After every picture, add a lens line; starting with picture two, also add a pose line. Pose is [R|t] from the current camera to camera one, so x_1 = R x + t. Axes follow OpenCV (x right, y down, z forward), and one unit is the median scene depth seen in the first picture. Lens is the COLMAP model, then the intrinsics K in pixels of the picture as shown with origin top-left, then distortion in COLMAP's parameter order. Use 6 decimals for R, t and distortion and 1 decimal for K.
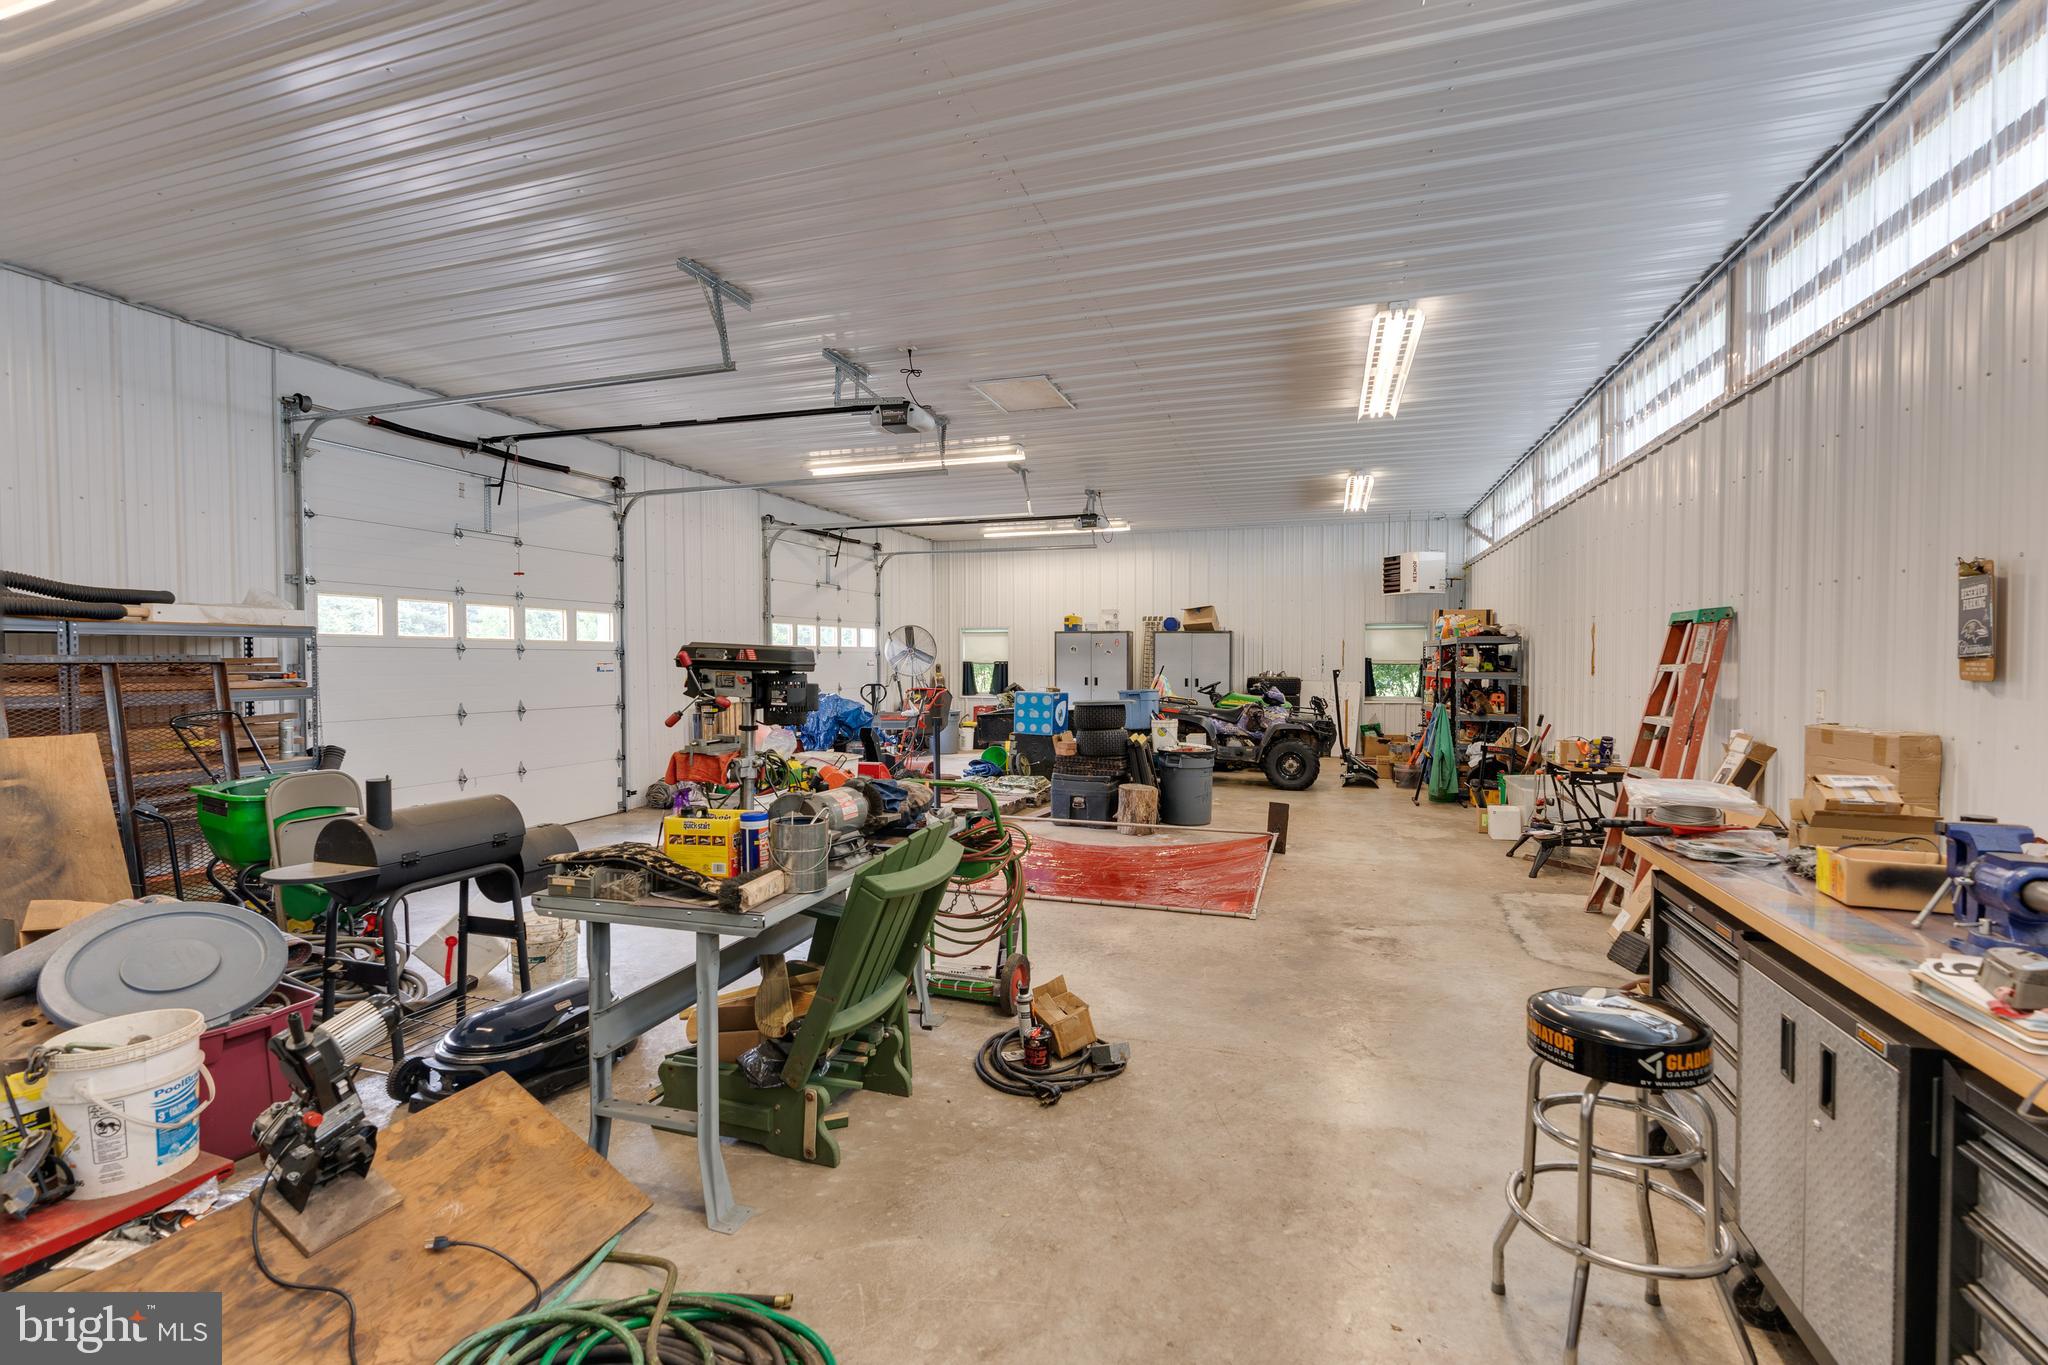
lens RADIAL K [[919.3, 0, 1026.0], [0, 919.3, 651.0], [0, 0, 1]] dist [-0.004667, -0.000048]
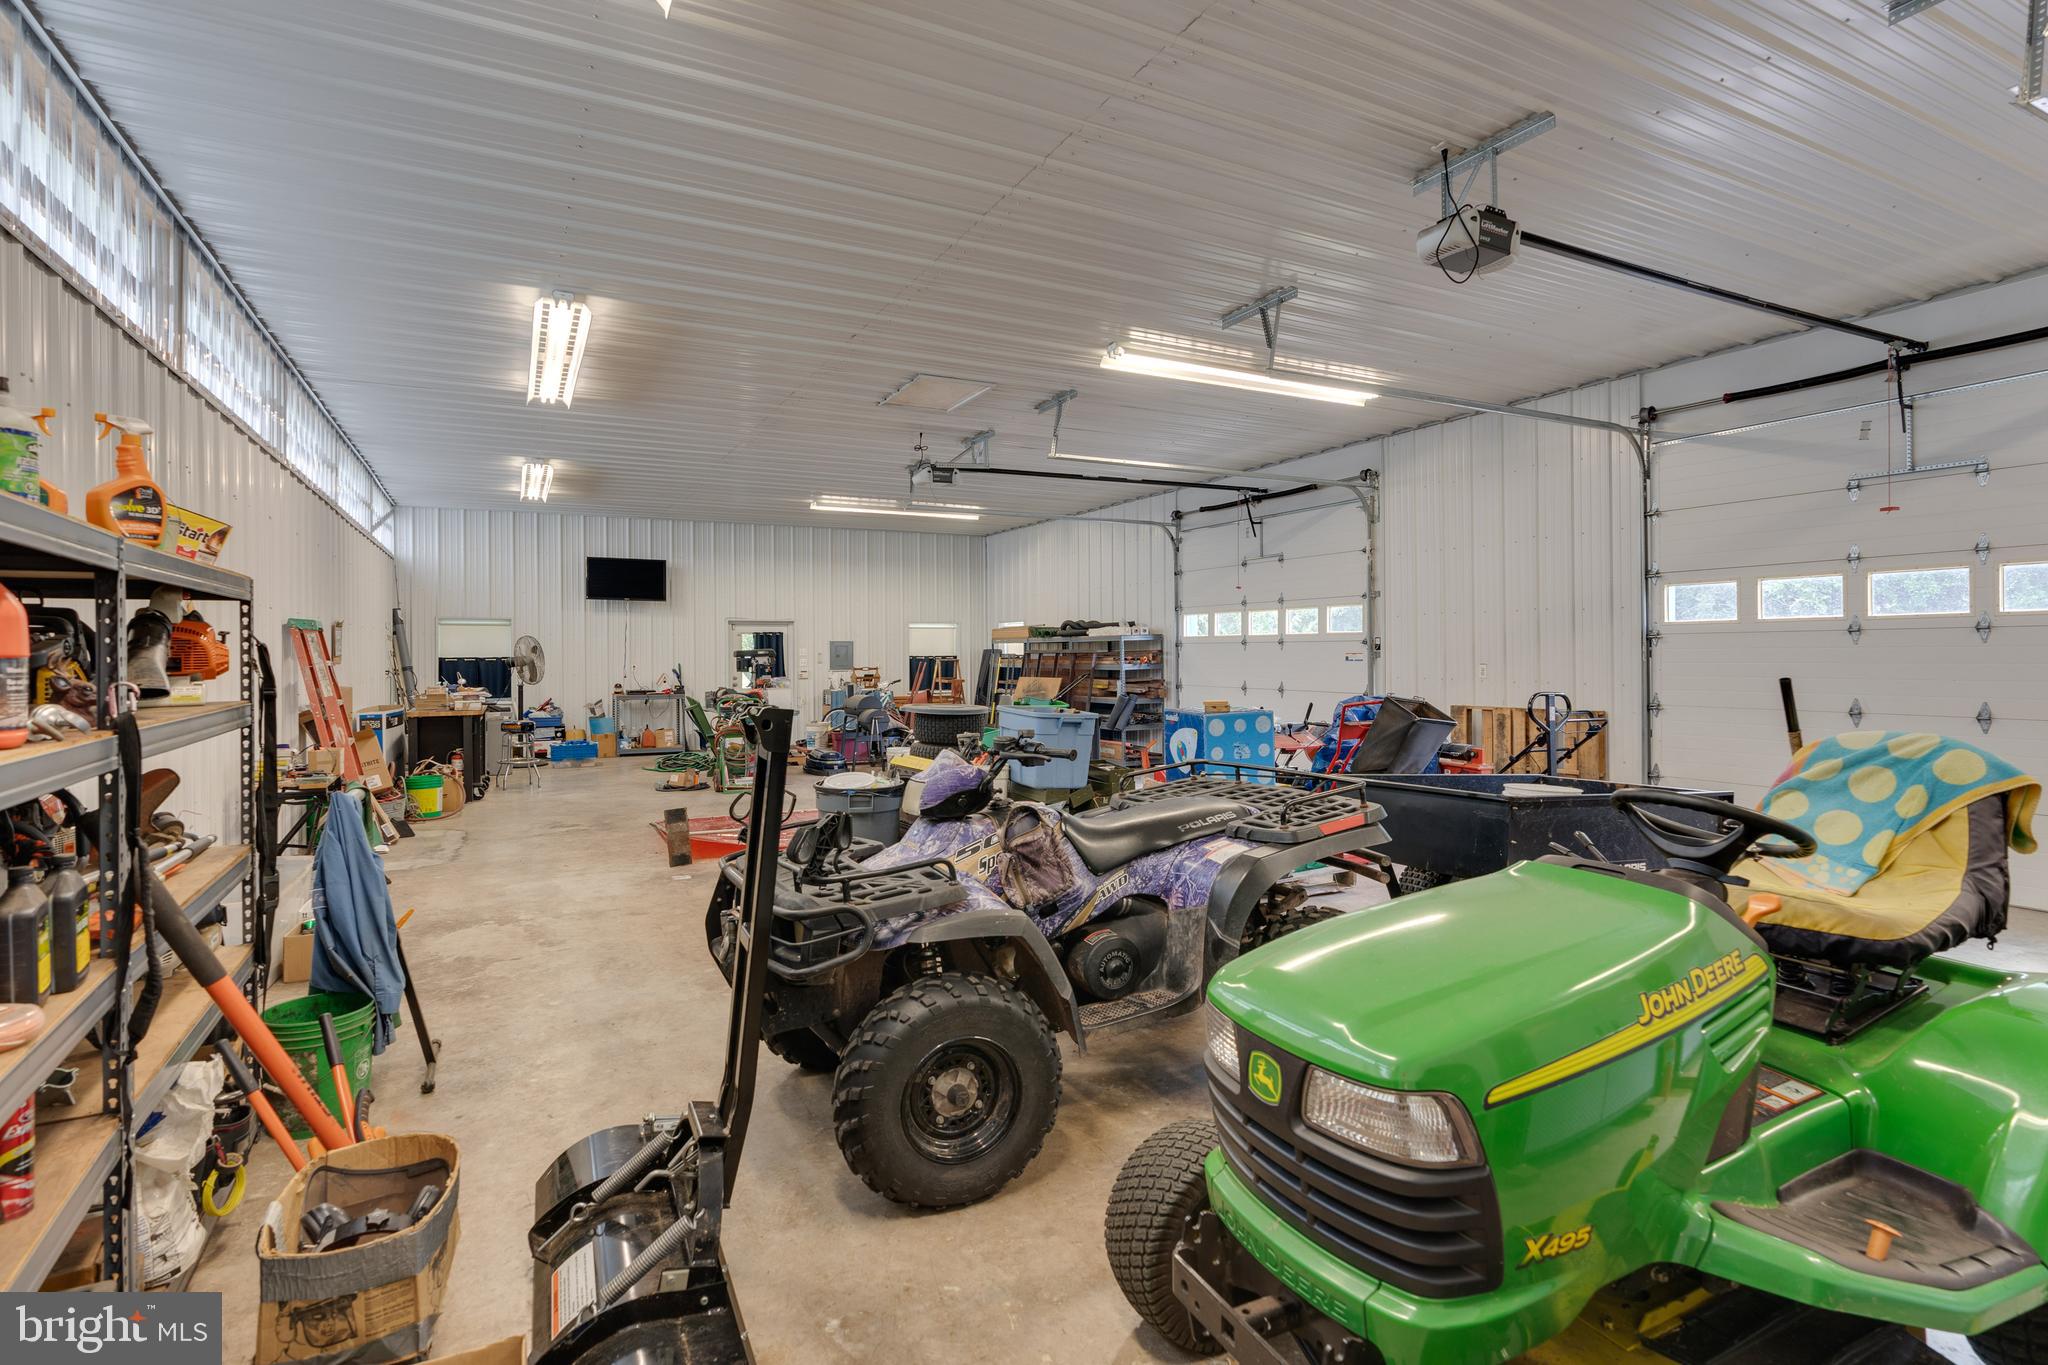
lens RADIAL K [[947.8, 0, 1019.4], [0, 947.8, 666.4], [0, 0, 1]] dist [-0.006167, 0.000277]
pose [[-0.708231, 0.017188, -0.705771, 0.668633], [0.013093, 0.999851, 0.011211, 0.012620], [0.705859, -0.001301, -0.708351, 1.734635]]
